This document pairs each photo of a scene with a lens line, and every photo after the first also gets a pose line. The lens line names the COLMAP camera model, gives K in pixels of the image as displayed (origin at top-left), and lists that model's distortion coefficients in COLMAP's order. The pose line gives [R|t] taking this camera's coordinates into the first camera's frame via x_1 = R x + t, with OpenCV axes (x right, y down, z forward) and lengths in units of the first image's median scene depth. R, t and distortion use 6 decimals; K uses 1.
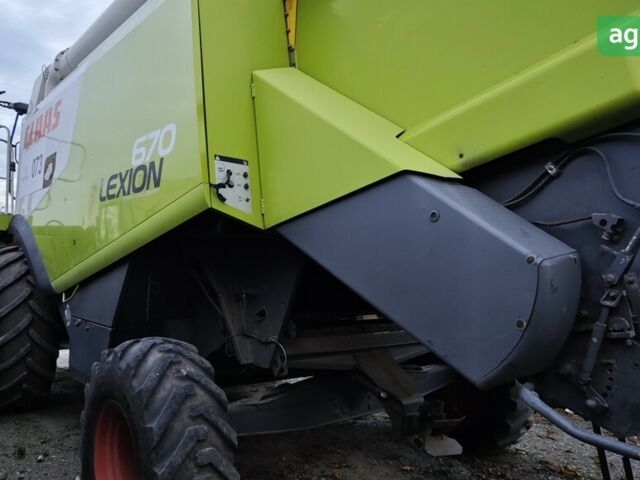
lens RADIAL K [[546.0, 0, 319.2], [0, 546.0, 237.1], [0, 0, 1]] dist [-0.038101, 0.069401]
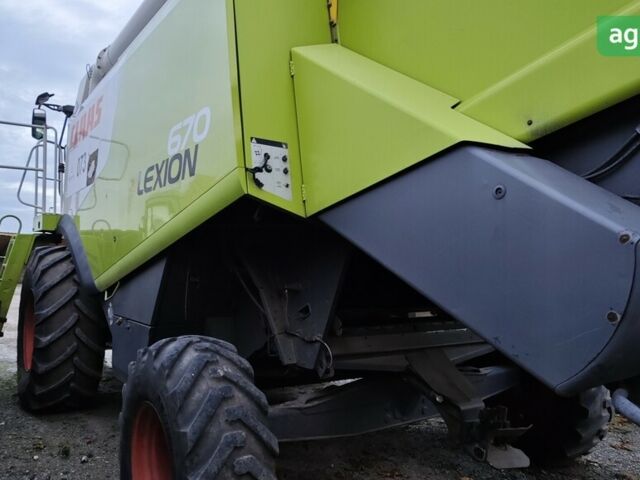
lens RADIAL K [[546.0, 0, 319.2], [0, 546.0, 239.6], [0, 0, 1]] dist [-0.038101, 0.069401]
pose [[0.995962, -0.013591, -0.088743, 0.002384], [0.013766, 0.999904, 0.001363, 0.018893], [0.088716, -0.002579, 0.996054, 0.076624]]
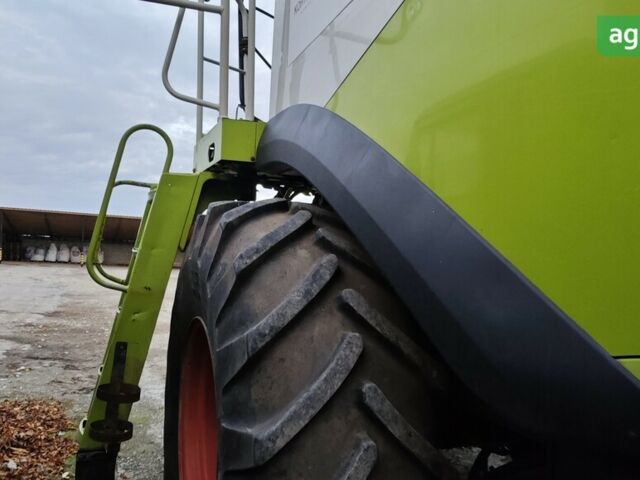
lens RADIAL K [[546.0, 0, 320.2], [0, 546.0, 239.6], [0, 0, 1]] dist [-0.038101, 0.069401]
pose [[0.950899, -0.002623, -0.309490, -0.759704], [0.011456, 0.999577, 0.026728, 0.062325], [0.309289, -0.028961, 0.950527, 1.196794]]
